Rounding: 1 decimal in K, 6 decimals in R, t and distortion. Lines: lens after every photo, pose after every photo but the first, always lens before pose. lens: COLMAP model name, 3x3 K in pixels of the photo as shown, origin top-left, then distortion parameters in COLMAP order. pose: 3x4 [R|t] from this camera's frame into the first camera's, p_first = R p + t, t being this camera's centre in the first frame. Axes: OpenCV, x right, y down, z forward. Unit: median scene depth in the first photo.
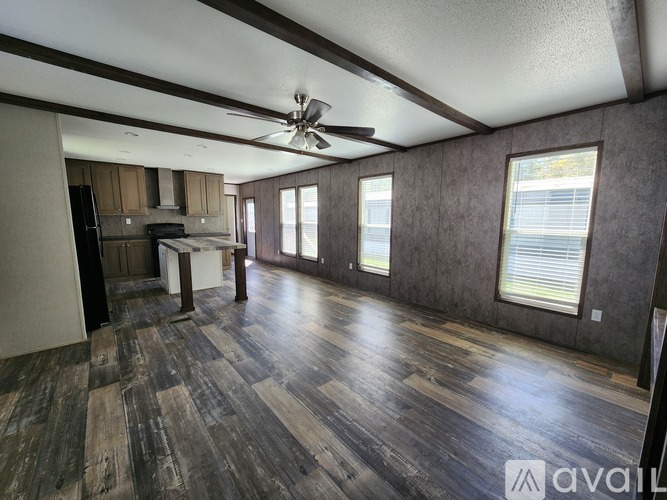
lens RADIAL K [[271.4, 0, 333.5], [0, 271.4, 250.0], [0, 0, 1]] dist [-0.000282, -0.000049]
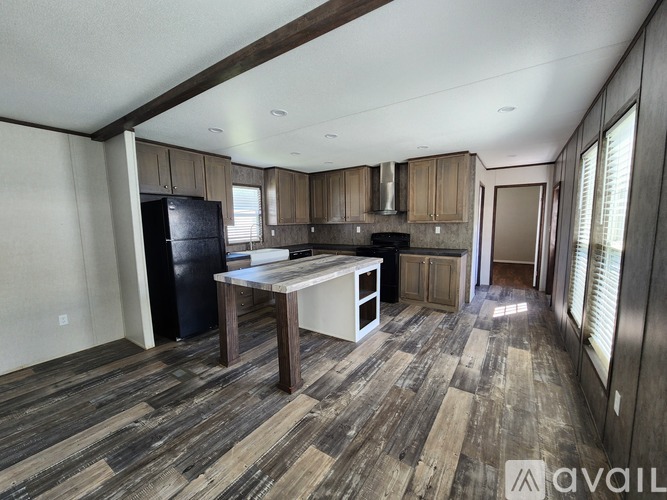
lens RADIAL K [[282.3, 0, 331.4], [0, 282.3, 227.9], [0, 0, 1]] dist [0.009865, 0.000088]
pose [[0.250994, 0.011374, -0.967922, 0.133865], [-0.104647, 0.994389, -0.015452, -0.082576], [0.962315, 0.105168, 0.250776, 0.638456]]
